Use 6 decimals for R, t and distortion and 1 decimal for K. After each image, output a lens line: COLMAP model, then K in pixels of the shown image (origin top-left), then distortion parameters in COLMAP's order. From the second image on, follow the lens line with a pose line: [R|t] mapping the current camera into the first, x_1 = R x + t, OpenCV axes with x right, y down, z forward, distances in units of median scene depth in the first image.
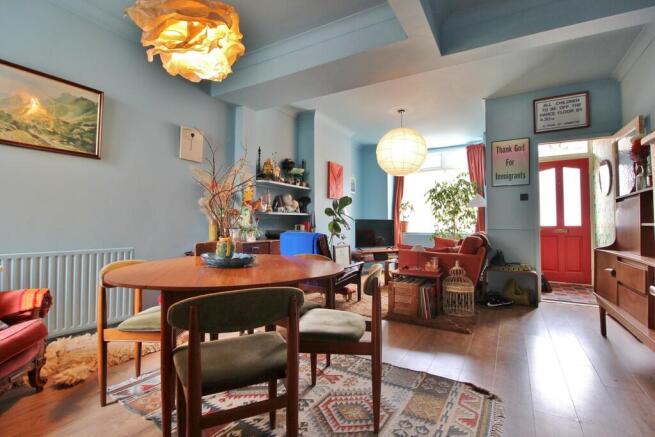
lens RADIAL K [[303.0, 0, 325.1], [0, 303.0, 219.1], [0, 0, 1]] dist [-0.015229, -0.004238]
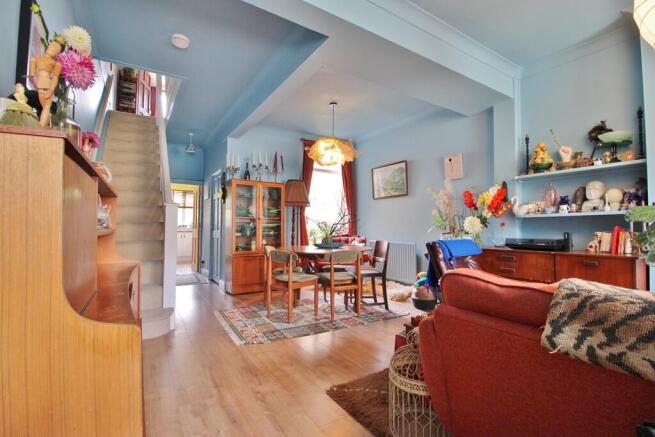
lens RADIAL K [[303.0, 0, 328.0], [0, 303.0, 220.2], [0, 0, 1]] dist [-0.015229, -0.004238]
pose [[-0.453049, -0.023491, -0.891176, 1.537819], [0.015838, 0.999283, -0.034392, 0.020269], [0.891345, -0.029695, -0.452352, 1.841156]]
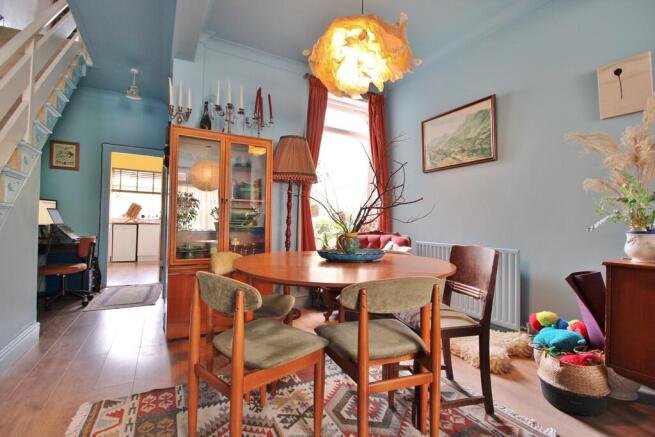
lens RADIAL K [[303.0, 0, 327.2], [0, 303.0, 218.2], [0, 0, 1]] dist [-0.015229, -0.004238]
pose [[-0.501625, -0.024488, -0.864739, 0.552295], [0.002312, 0.999558, -0.029647, 0.037034], [0.865082, -0.016871, -0.501347, 1.319360]]
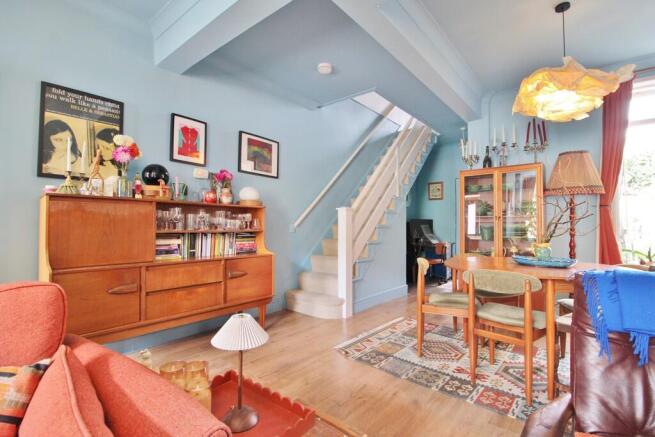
lens RADIAL K [[303.0, 0, 326.6], [0, 303.0, 221.9], [0, 0, 1]] dist [-0.015229, -0.004238]
pose [[-0.987212, -0.005020, 0.159332, 0.339591], [-0.011747, 0.999077, -0.041312, 0.028909], [-0.158978, -0.042655, -0.986360, 2.184475]]
